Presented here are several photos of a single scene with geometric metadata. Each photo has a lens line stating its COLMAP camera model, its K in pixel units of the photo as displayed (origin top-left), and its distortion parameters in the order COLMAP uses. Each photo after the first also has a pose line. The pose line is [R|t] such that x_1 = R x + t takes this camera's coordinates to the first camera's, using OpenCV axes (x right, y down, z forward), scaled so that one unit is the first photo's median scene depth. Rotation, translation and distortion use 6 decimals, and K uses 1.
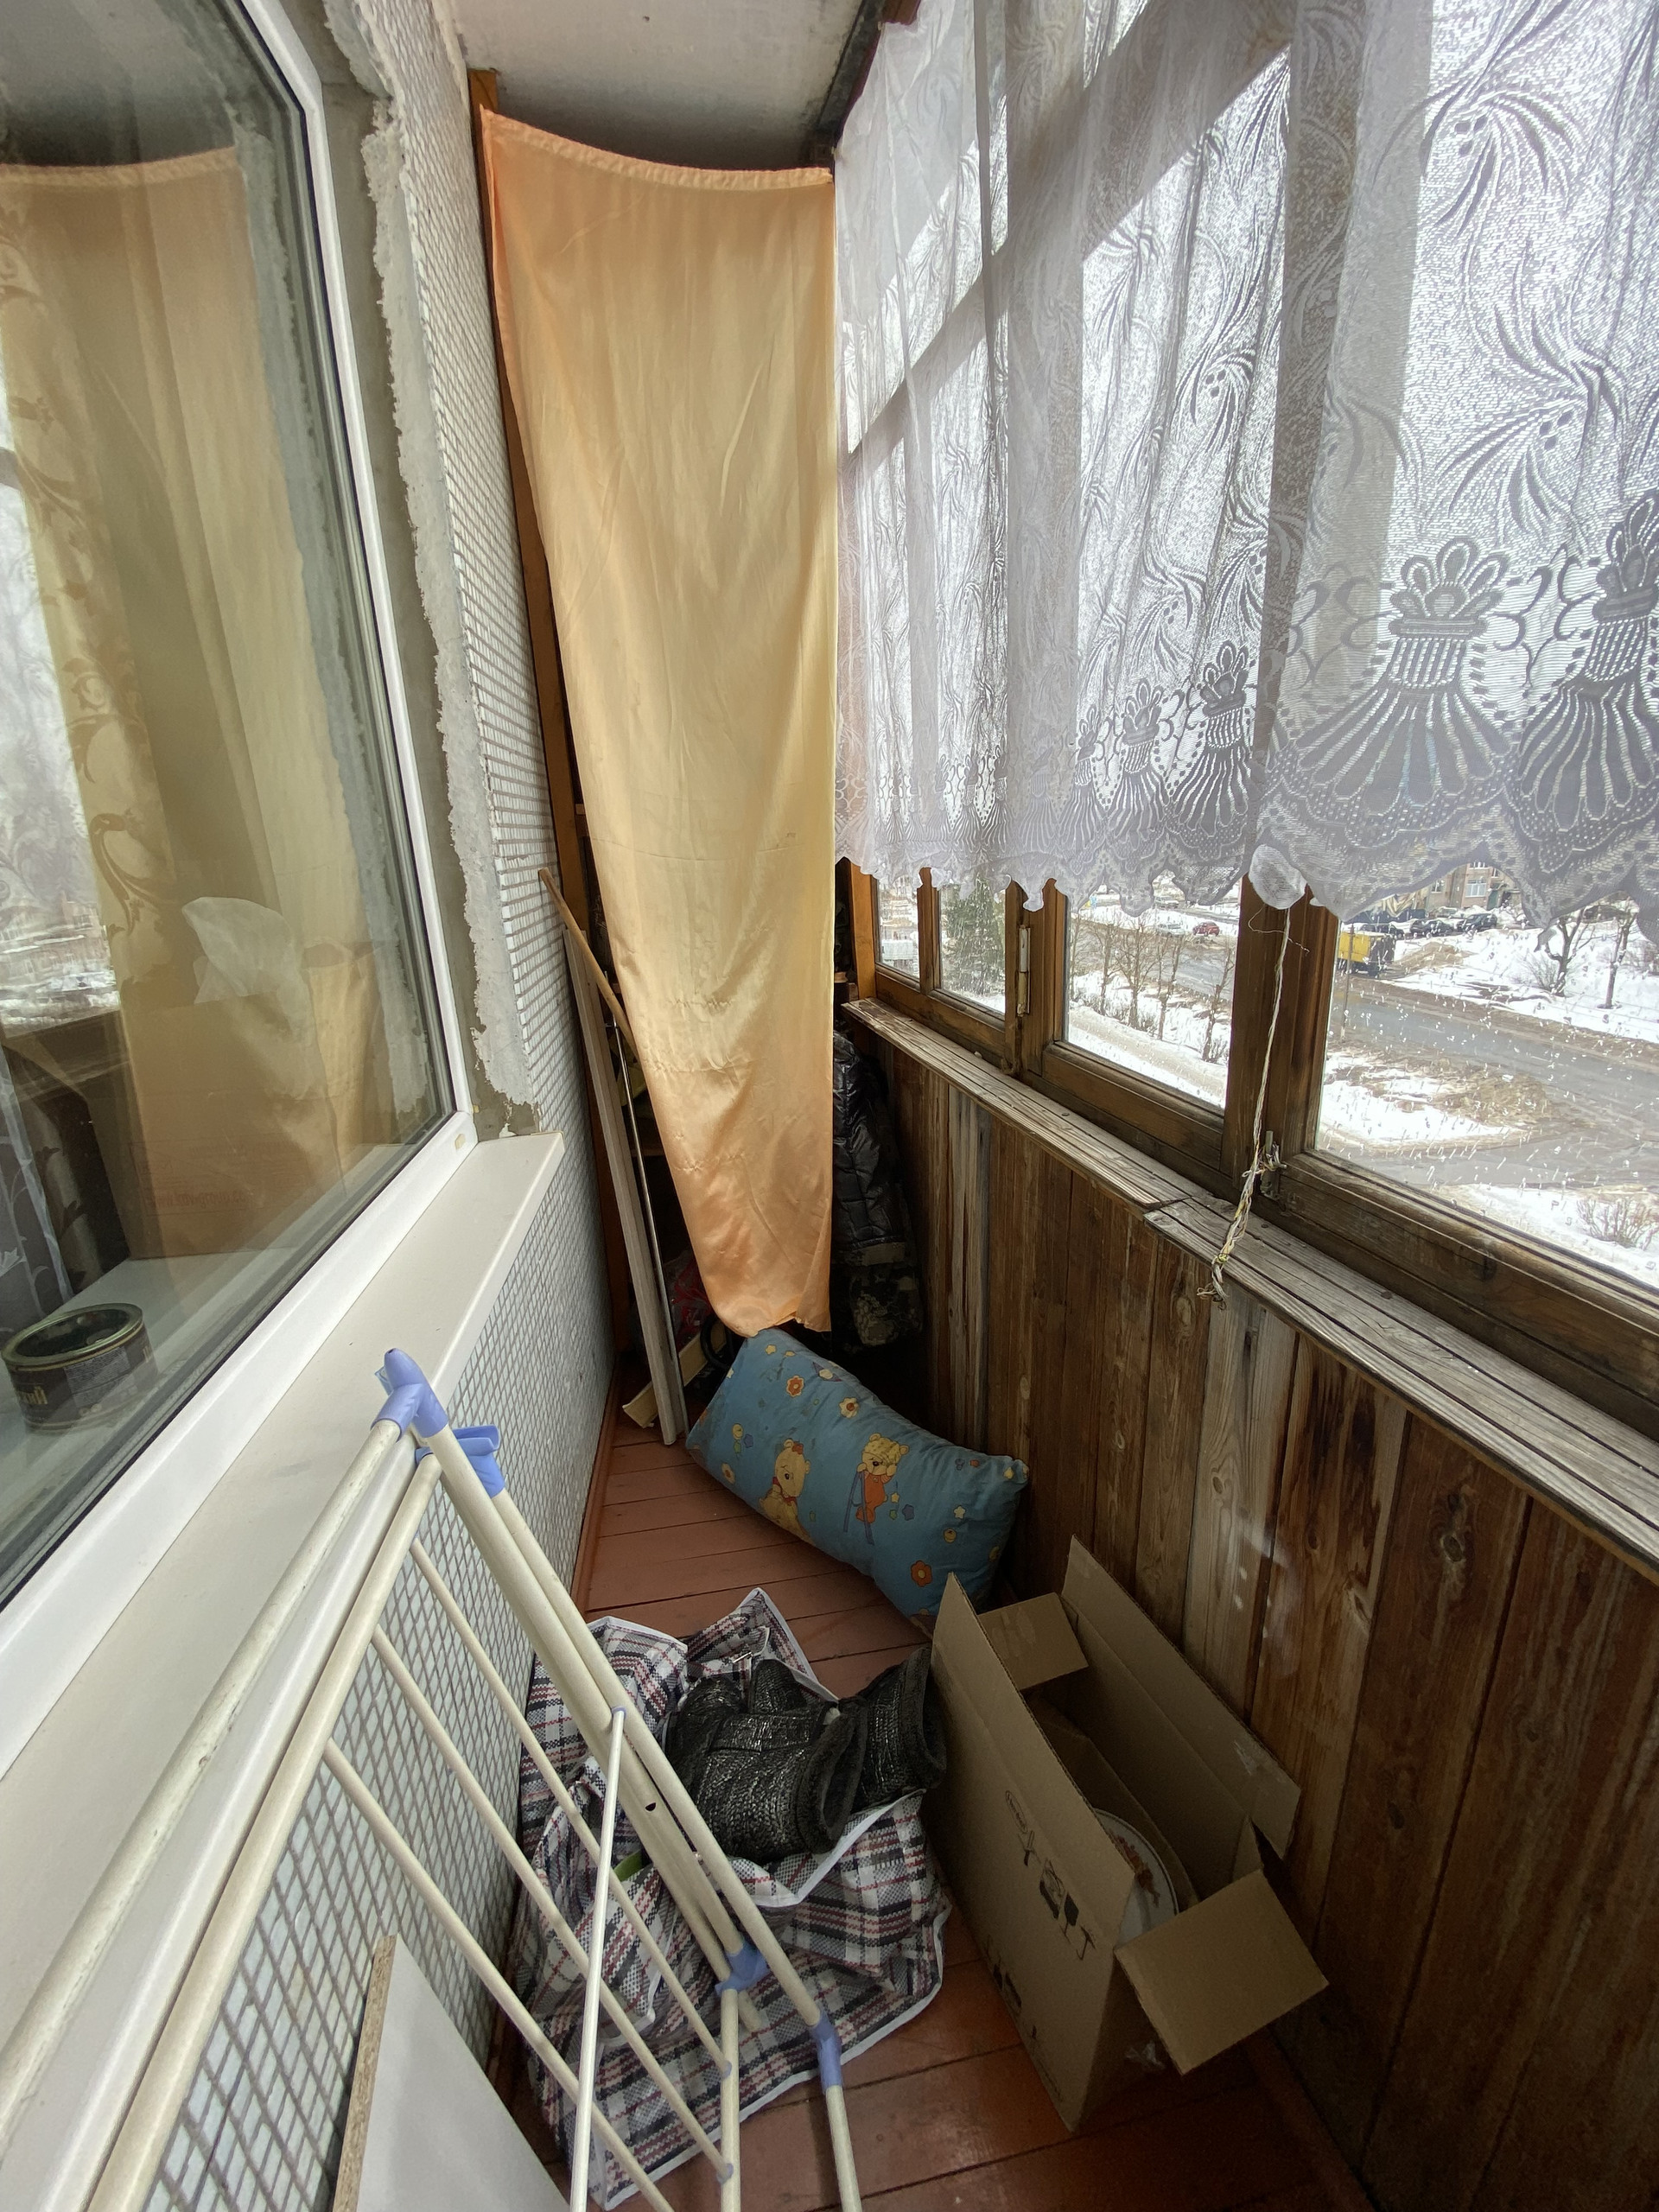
lens RADIAL K [[900.6, 0, 798.0], [0, 900.6, 1091.9], [0, 0, 1]] dist [0.038133, -0.029391]
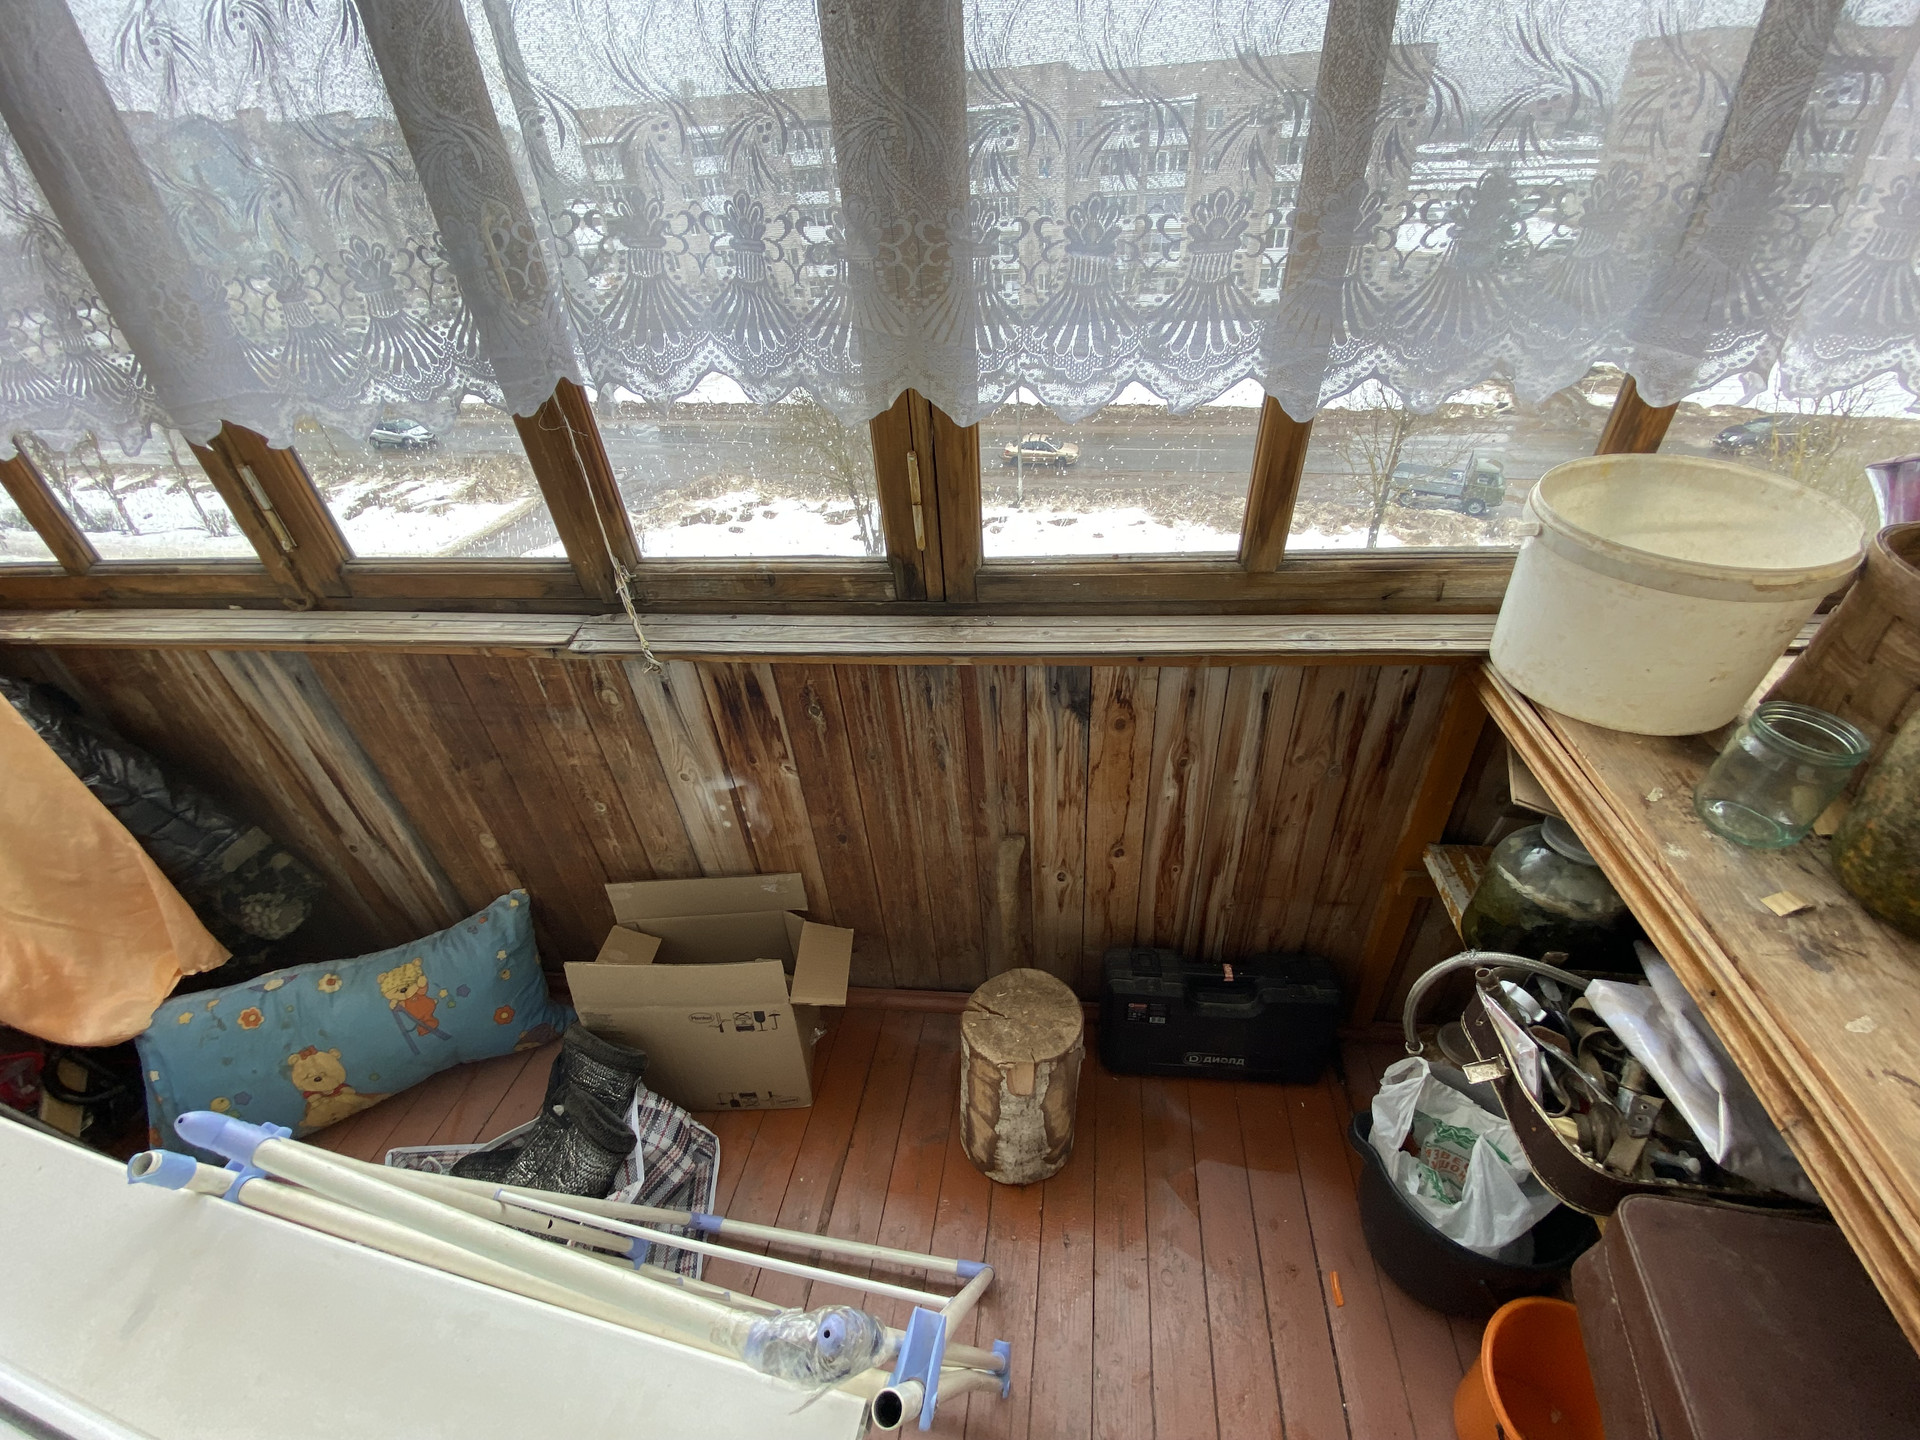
lens RADIAL K [[795.0, 0, 960.0], [0, 795.0, 720.0], [0, 0, 1]] dist [0.047864, -0.039186]
pose [[0.338898, -0.530818, 0.776775, -0.313093], [0.307786, 0.842755, 0.441623, -0.096083], [-0.889053, 0.089416, 0.448987, -0.057815]]
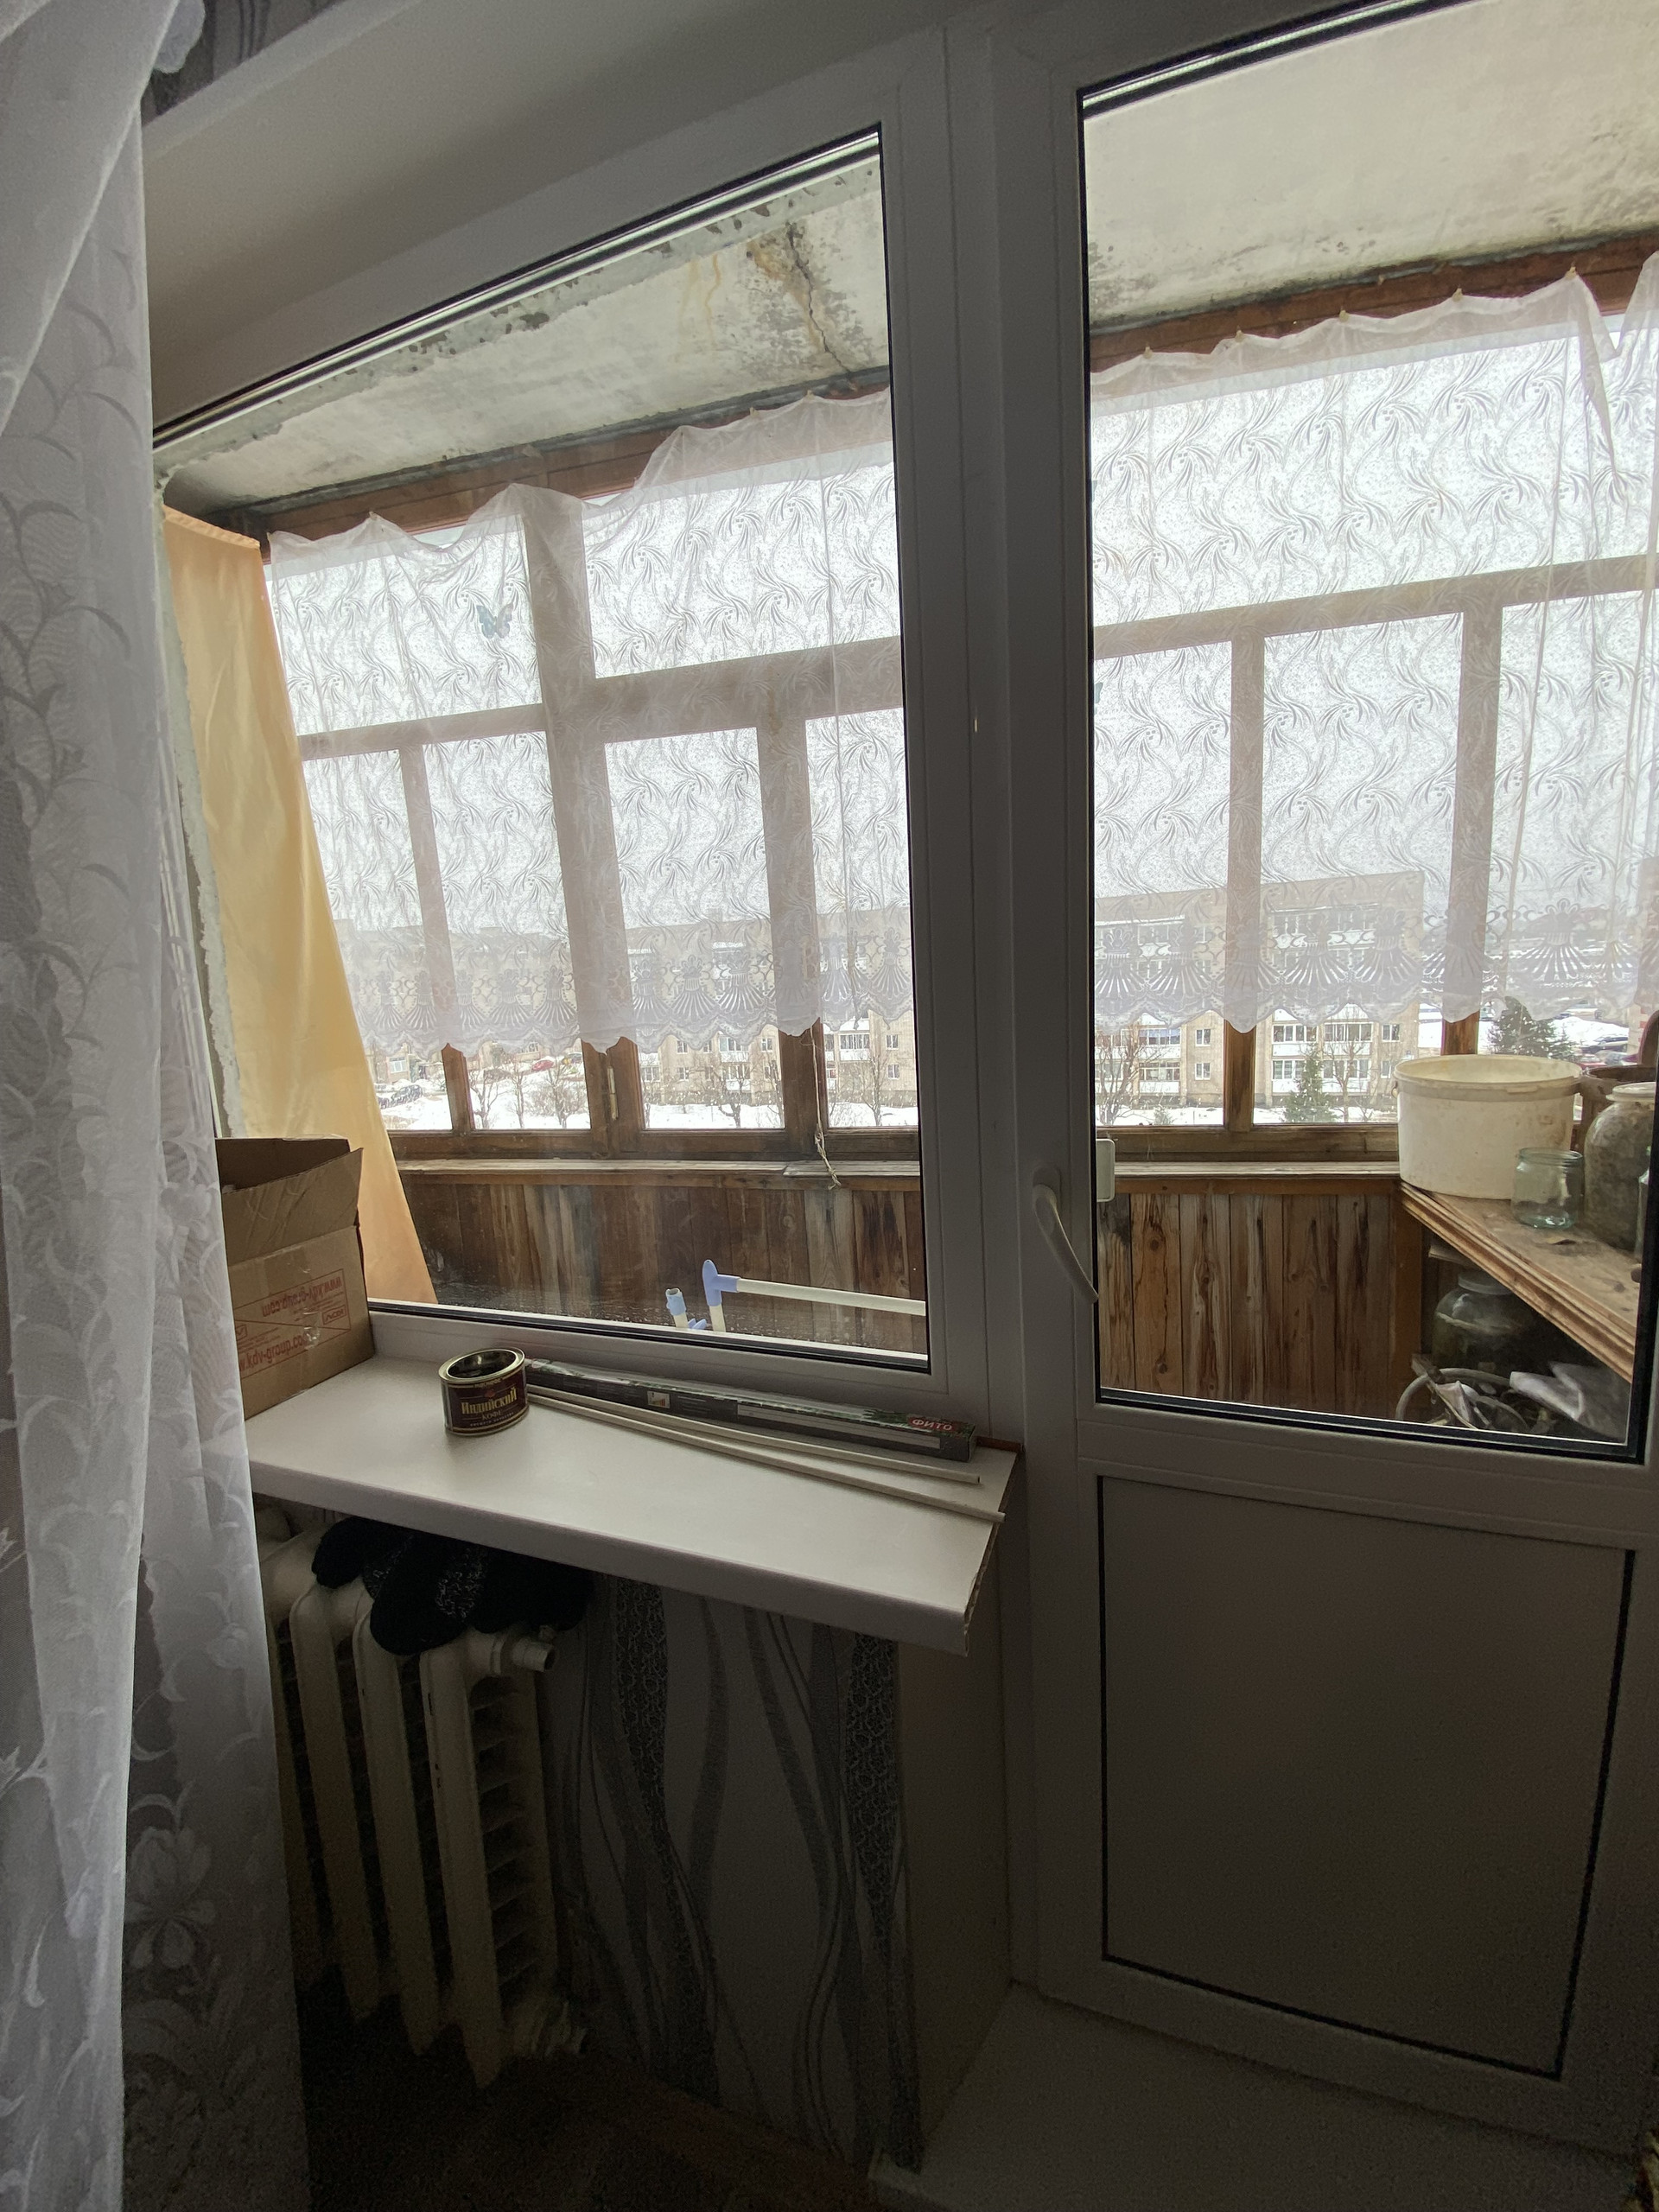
lens RADIAL K [[915.9, 0, 836.5], [0, 915.9, 1080.9], [0, 0, 1]] dist [0.047864, -0.039186]
pose [[0.453386, -0.098872, 0.885813, -1.081111], [0.286461, 0.957266, -0.039772, 0.032924], [-0.844027, 0.271783, 0.462334, -0.137368]]
